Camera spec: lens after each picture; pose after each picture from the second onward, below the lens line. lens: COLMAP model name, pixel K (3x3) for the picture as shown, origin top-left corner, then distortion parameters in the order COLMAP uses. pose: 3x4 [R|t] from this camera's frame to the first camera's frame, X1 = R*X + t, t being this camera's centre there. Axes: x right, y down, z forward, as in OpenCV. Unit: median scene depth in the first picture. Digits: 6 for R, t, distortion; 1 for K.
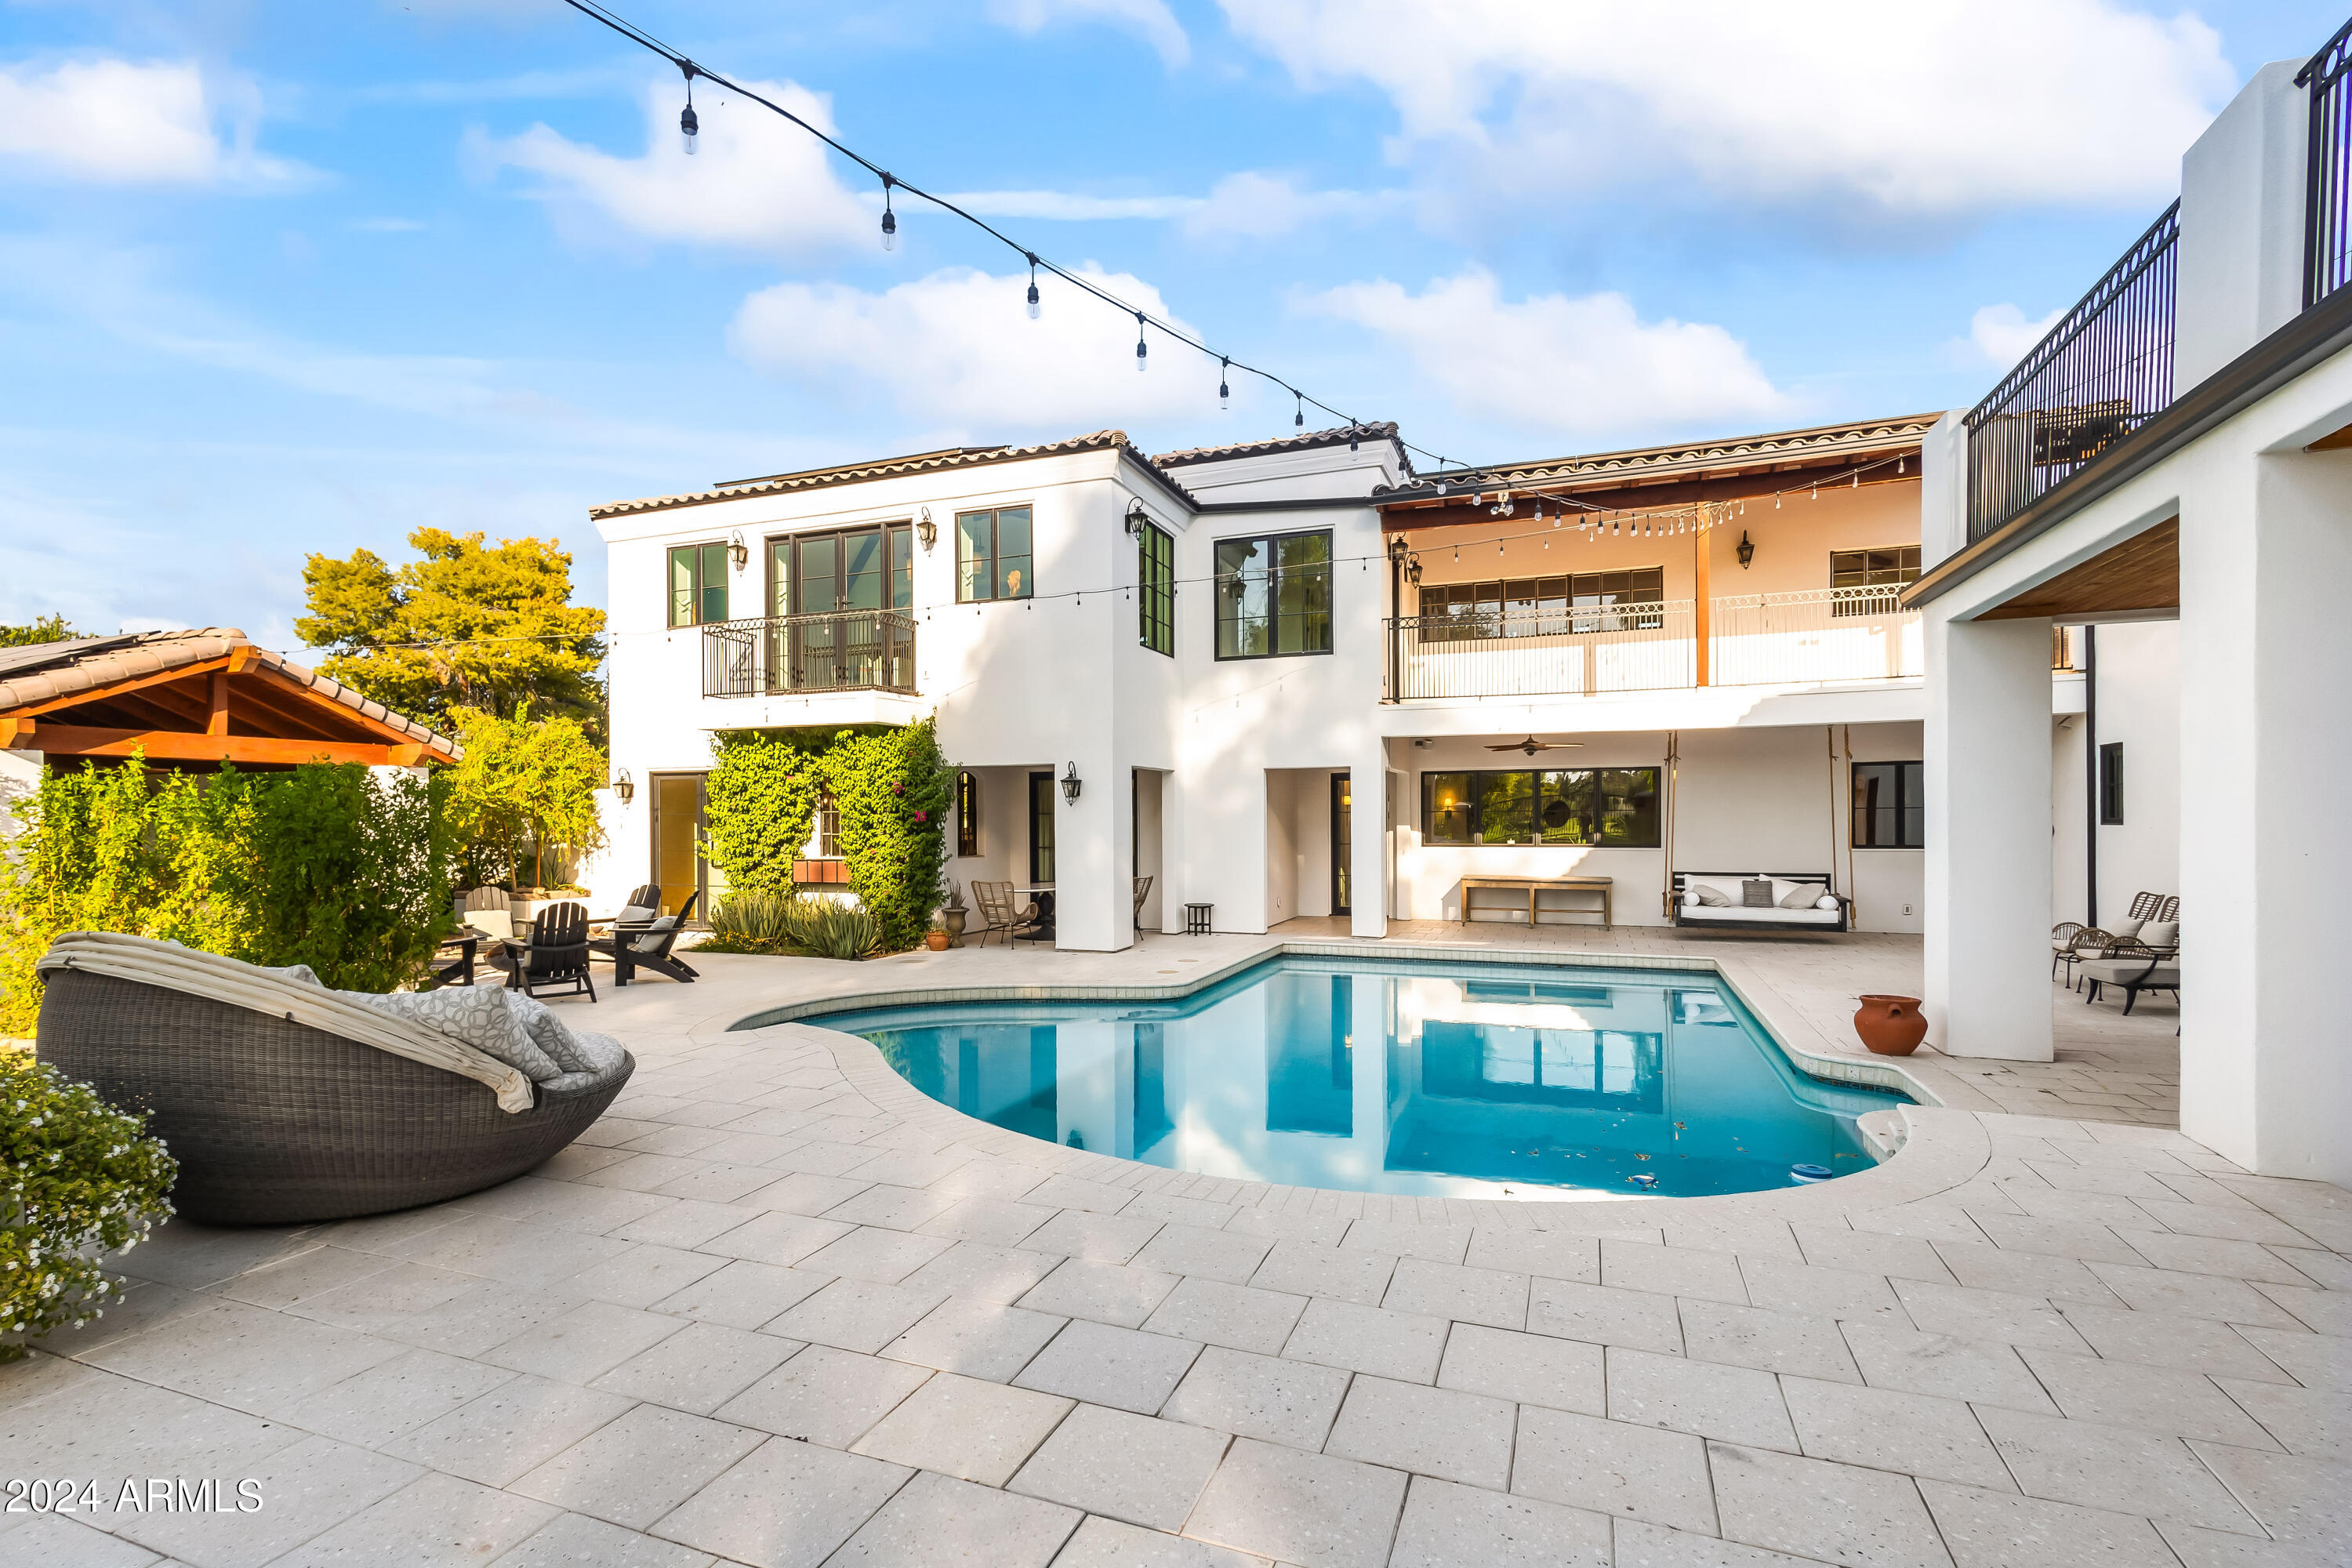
lens RADIAL K [[1134.6, 0, 1124.7], [0, 1134.6, 824.8], [0, 0, 1]] dist [0.002024, 0.000326]
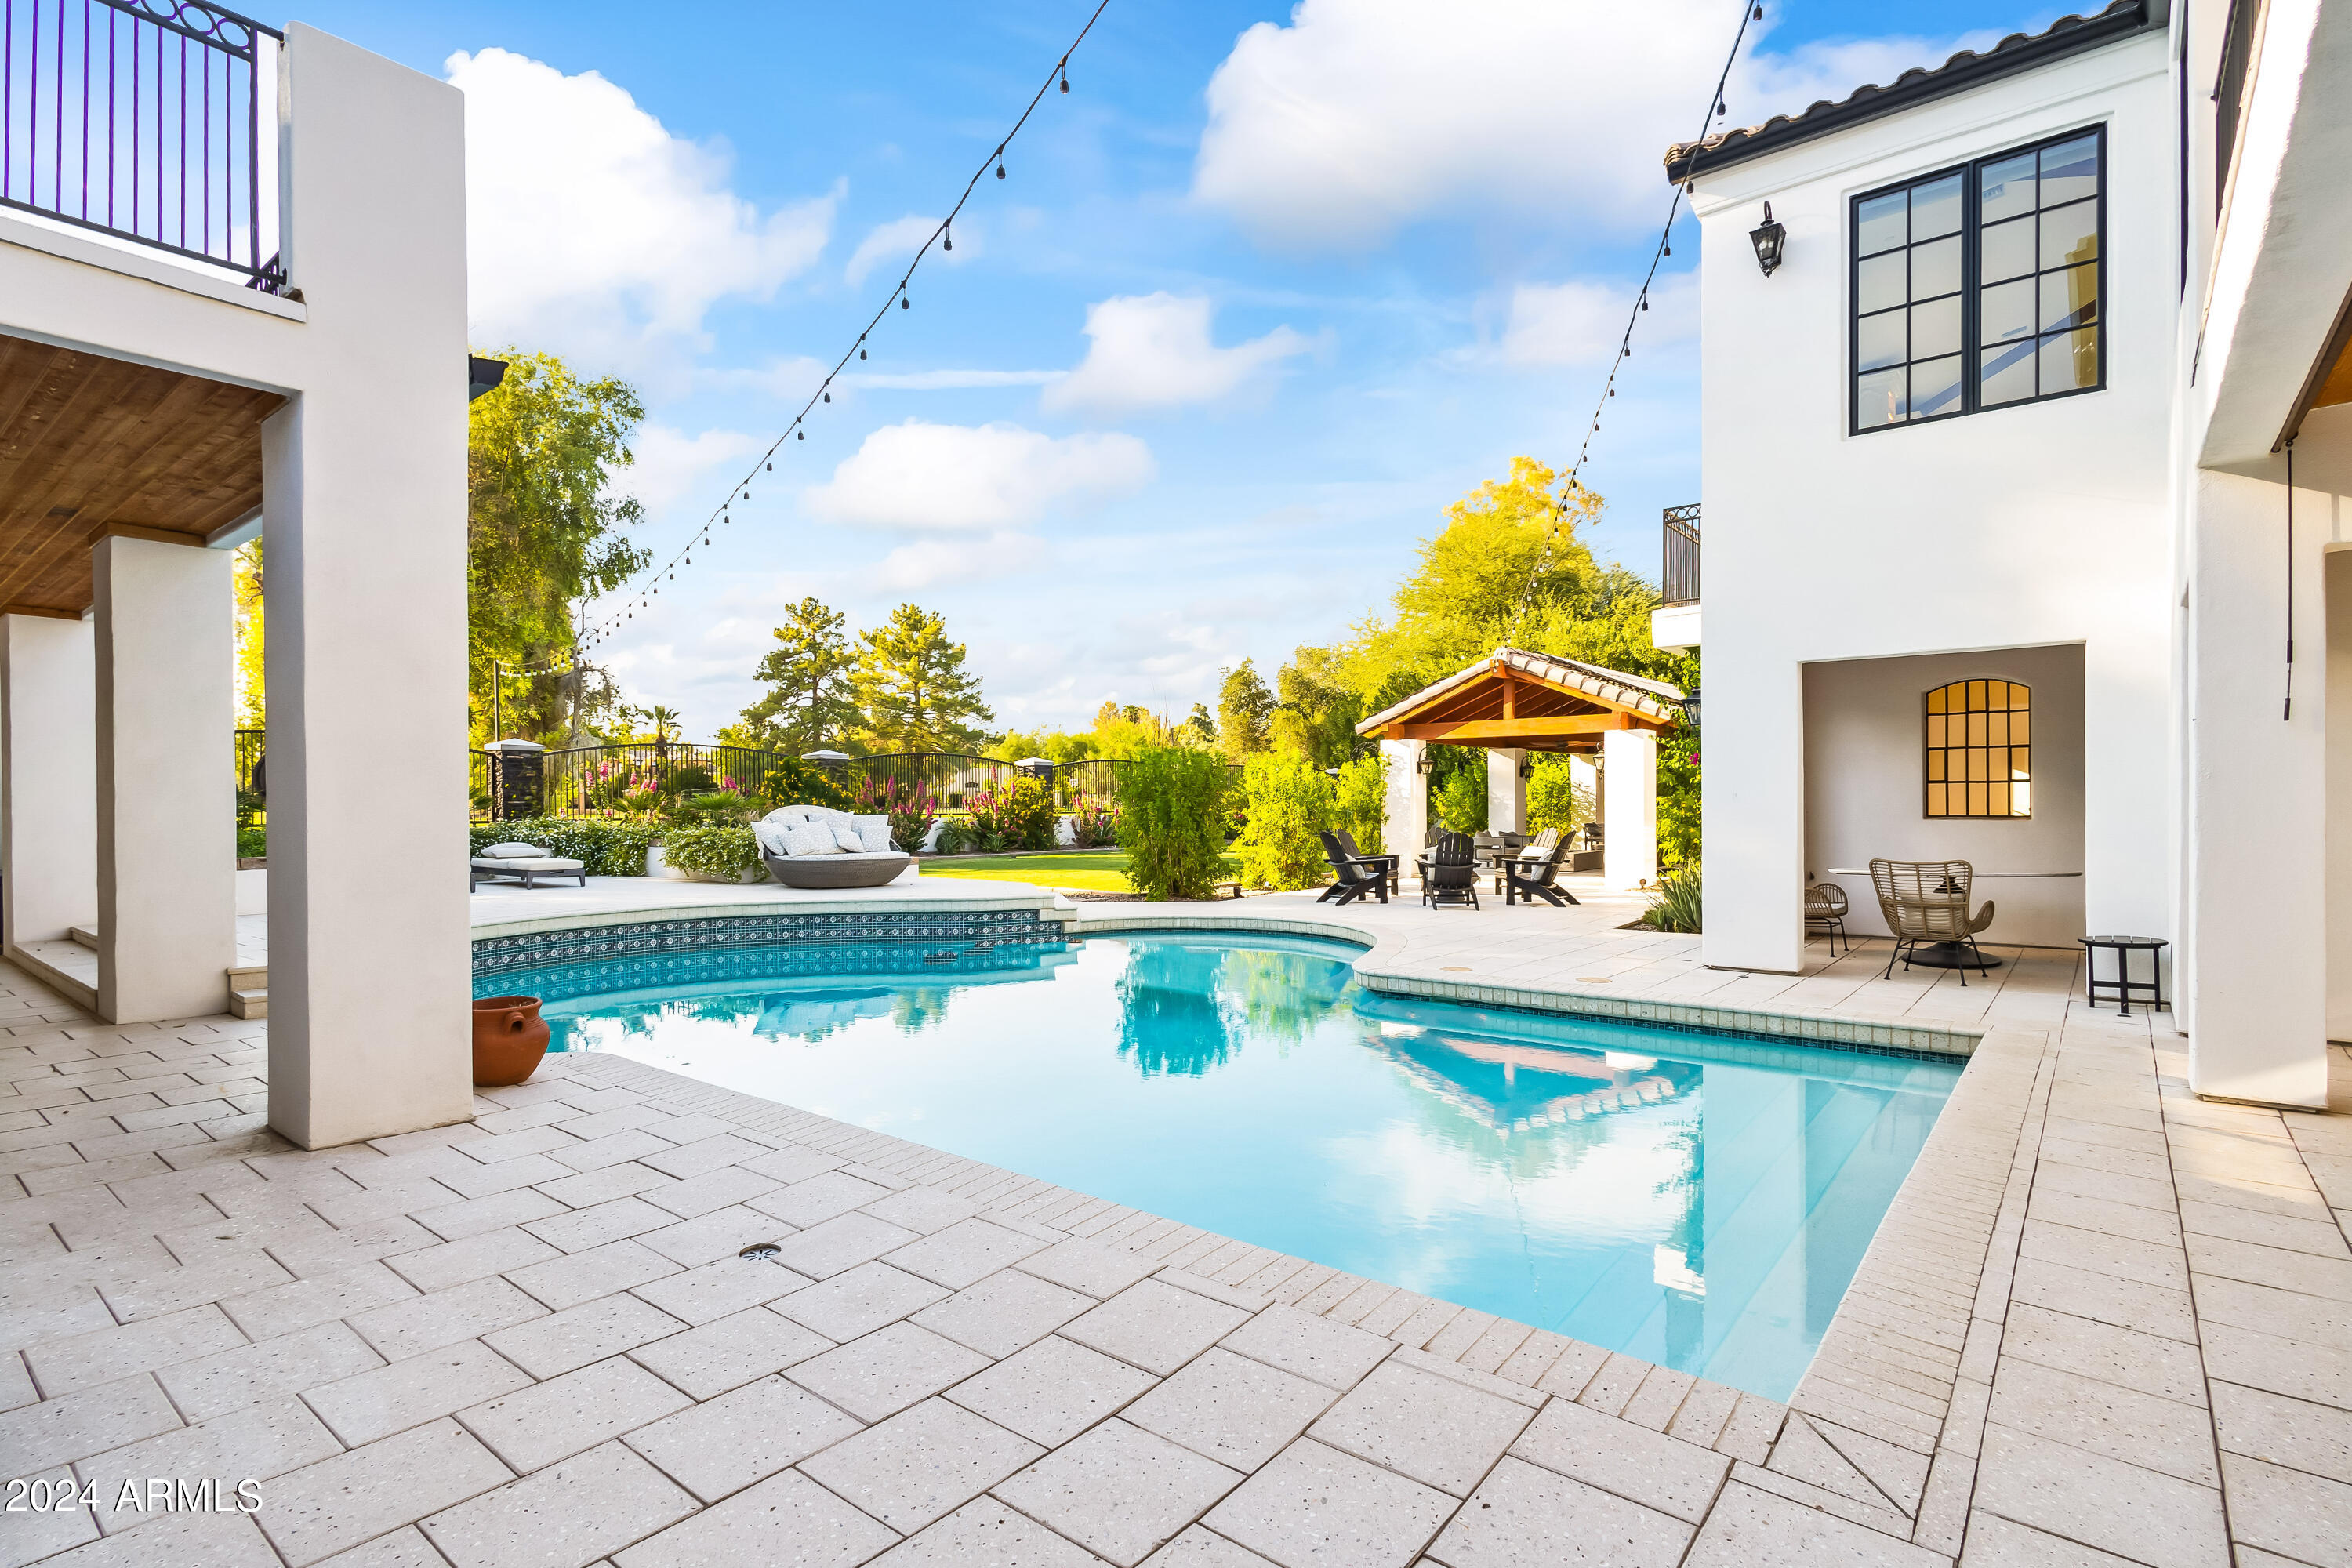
lens RADIAL K [[1134.6, 0, 1124.7], [0, 1134.6, 824.8], [0, 0, 1]] dist [0.002024, 0.000326]
pose [[-0.311195, 0.026906, -0.949965, 0.629019], [0.004857, 0.999631, 0.026721, 0.013687], [0.950334, 0.003701, -0.311210, 0.800383]]
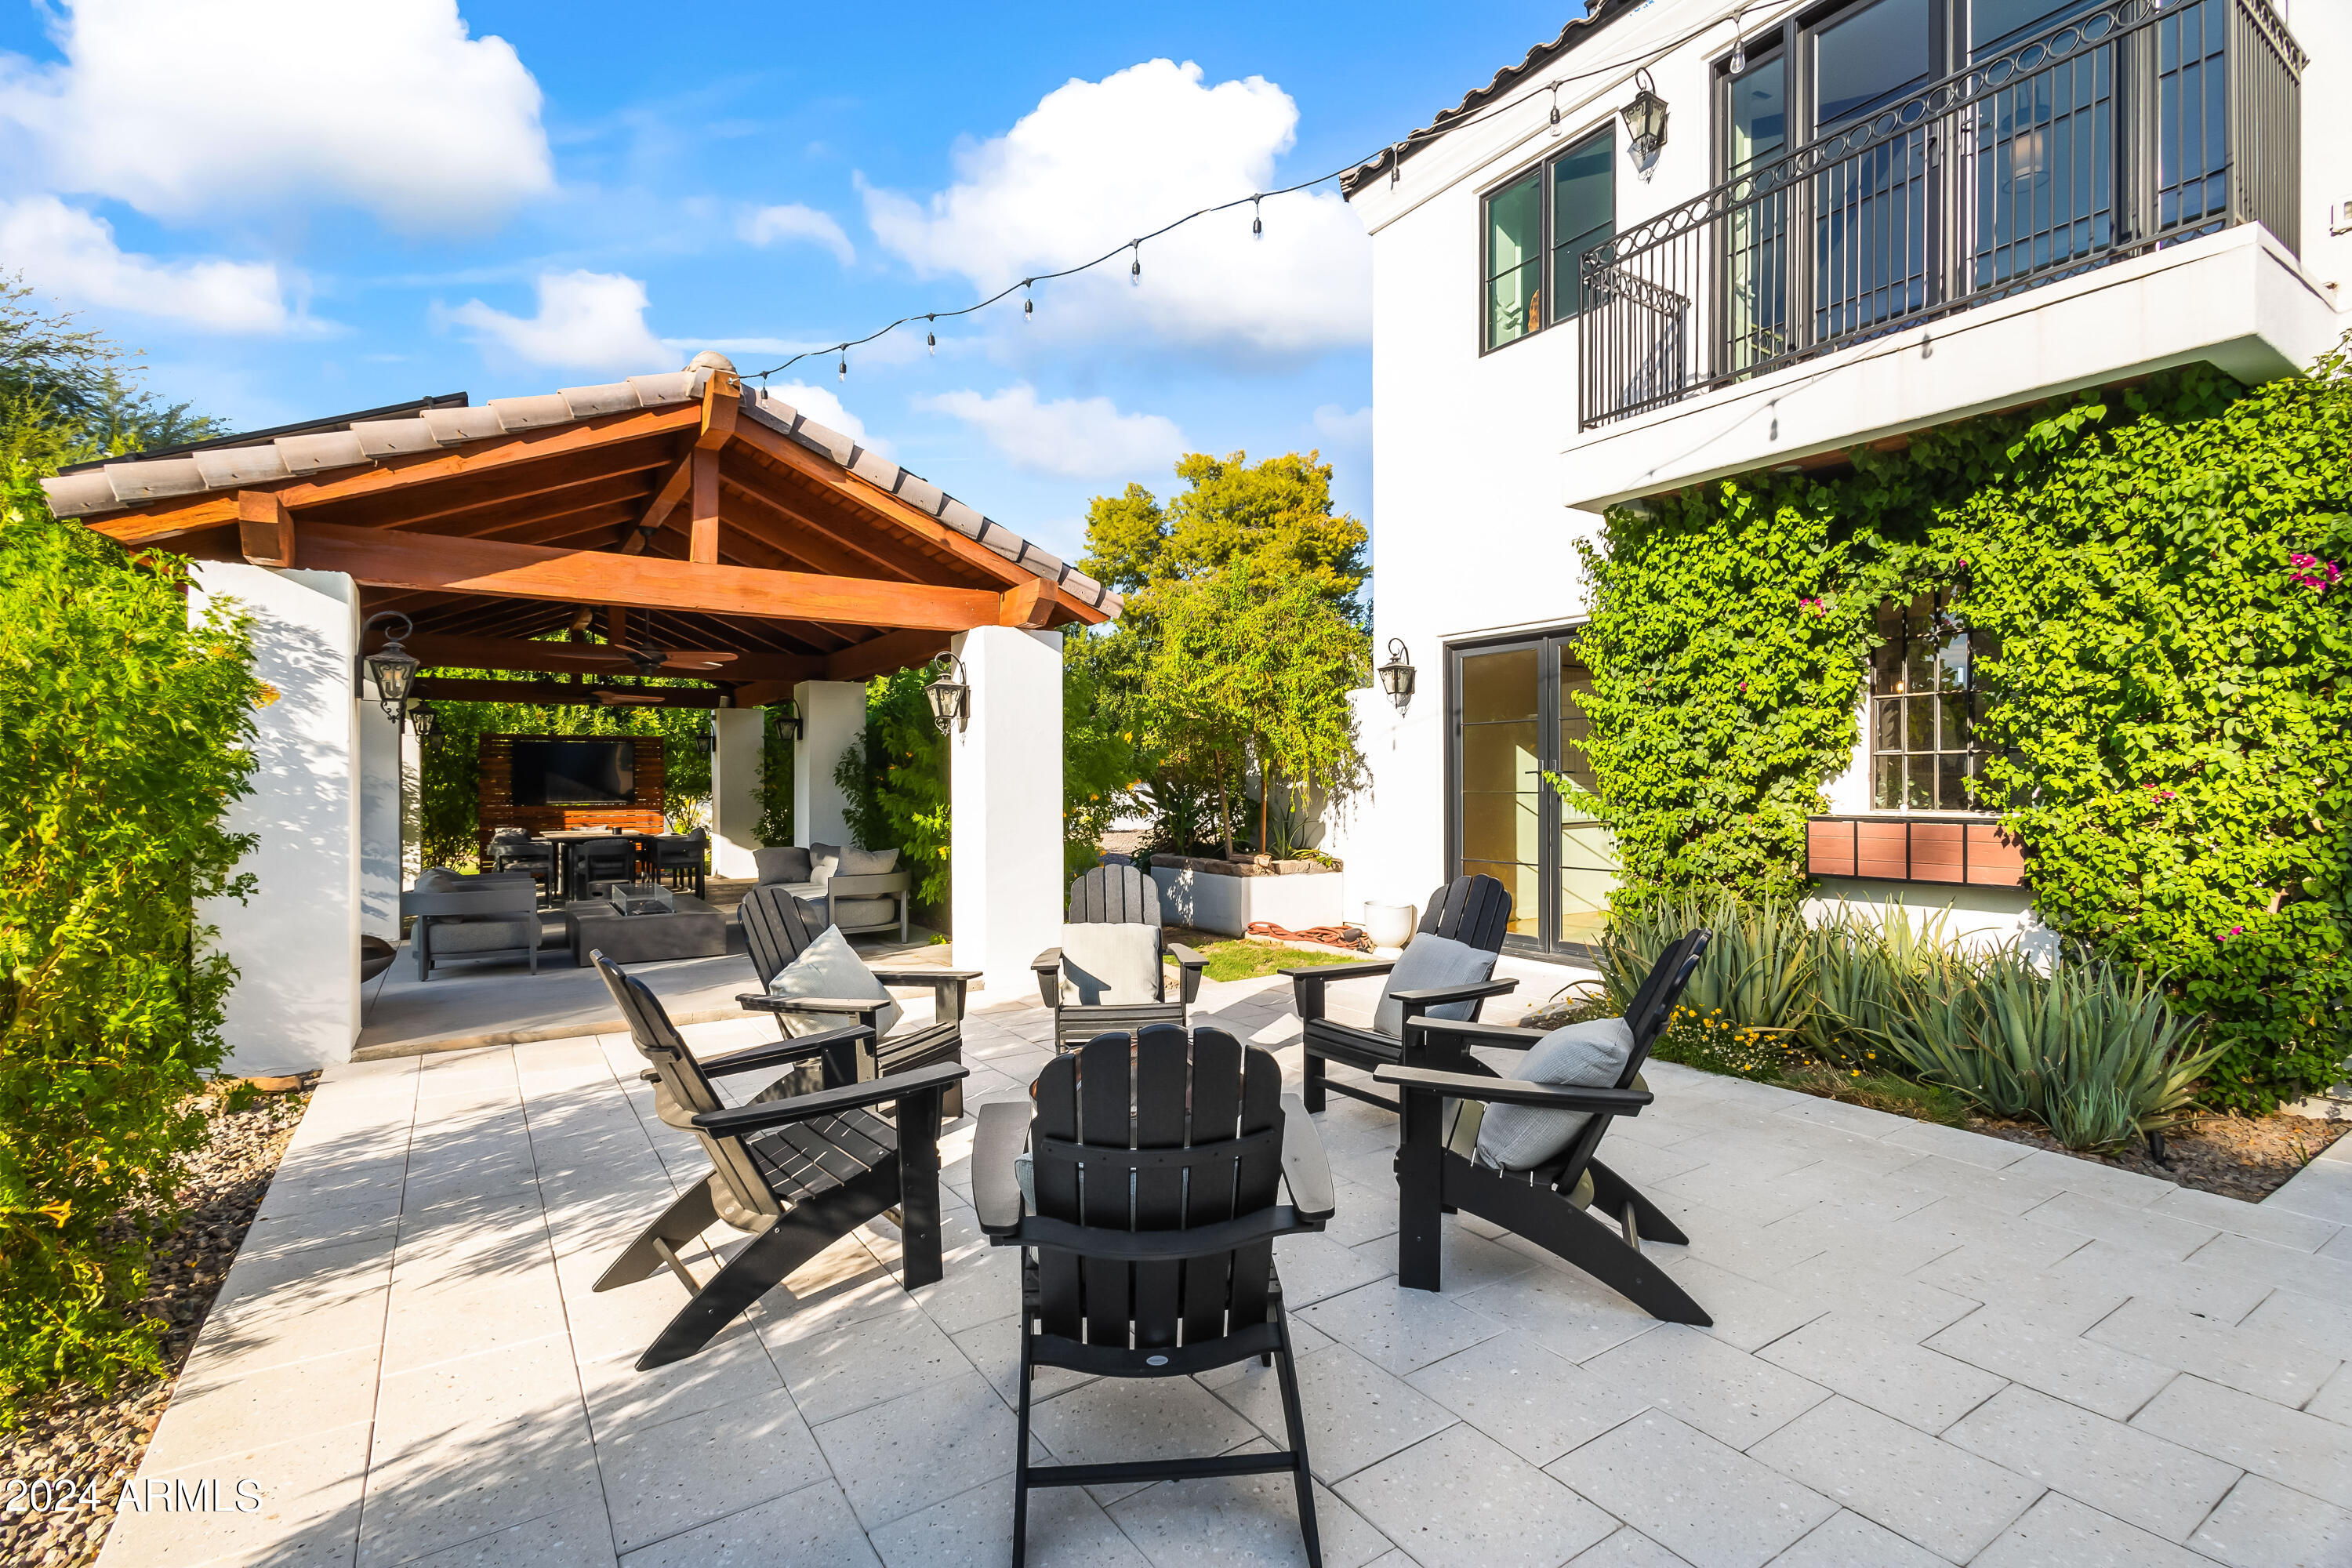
lens RADIAL K [[1081.2, 0, 1181.3], [0, 1081.2, 781.0], [0, 0, 1]] dist [0.012389, -0.005643]
pose [[0.826570, 0.001998, -0.562830, -0.261333], [-0.002887, 0.999996, -0.000690, 0.019321], [0.562826, 0.002195, 0.826572, 0.570533]]
